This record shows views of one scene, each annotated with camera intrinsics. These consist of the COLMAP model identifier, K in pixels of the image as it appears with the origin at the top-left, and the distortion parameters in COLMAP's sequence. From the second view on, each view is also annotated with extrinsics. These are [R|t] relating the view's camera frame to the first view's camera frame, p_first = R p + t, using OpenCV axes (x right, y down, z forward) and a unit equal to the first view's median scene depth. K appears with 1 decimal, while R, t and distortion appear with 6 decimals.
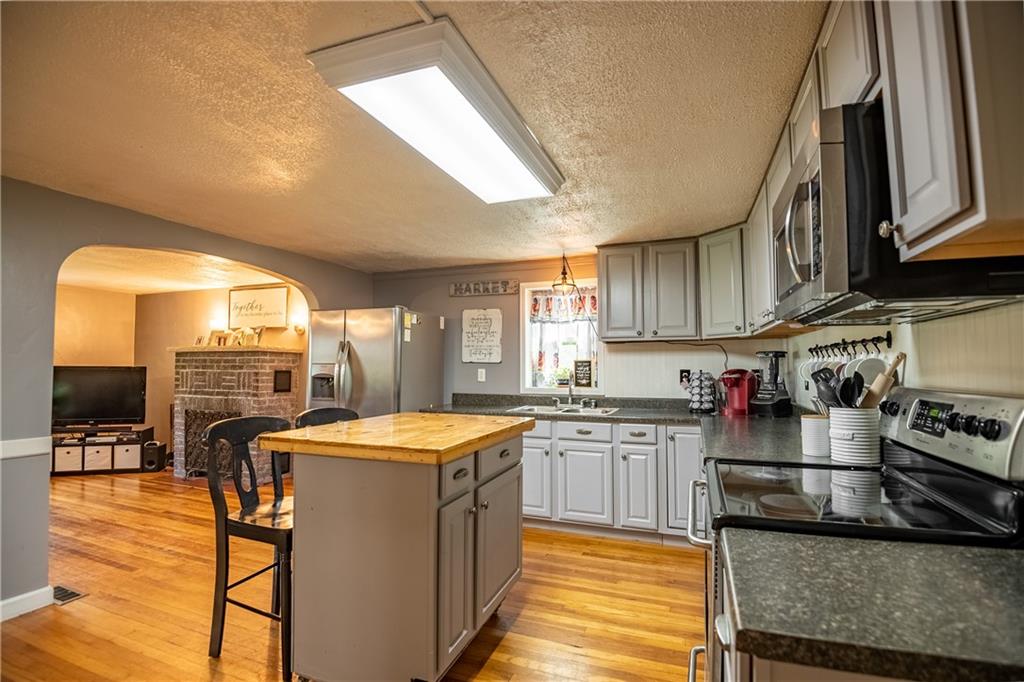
lens RADIAL K [[486.1, 0, 512.0], [0, 486.1, 341.0], [0, 0, 1]] dist [-0.002280, -0.030079]
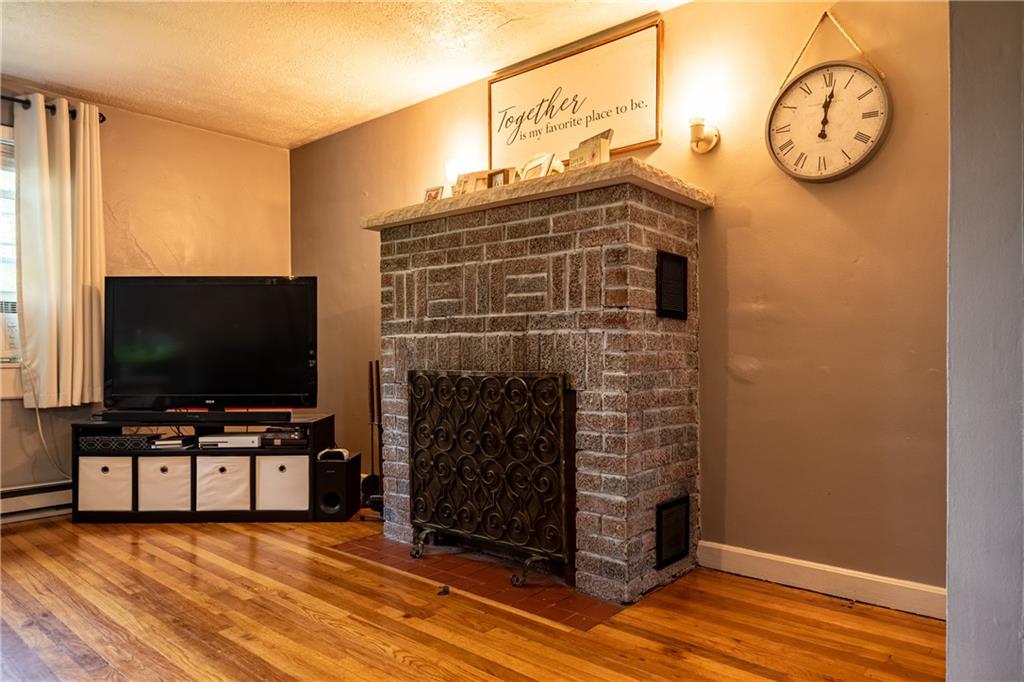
lens RADIAL K [[674.5, 0, 512.0], [0, 674.5, 341.0], [0, 0, 1]] dist [0.028364, -0.001310]
pose [[0.939305, -0.008680, -0.342973, -0.409589], [0.020733, 0.999289, 0.031493, 0.101880], [0.342456, -0.036693, 0.938817, 0.514126]]
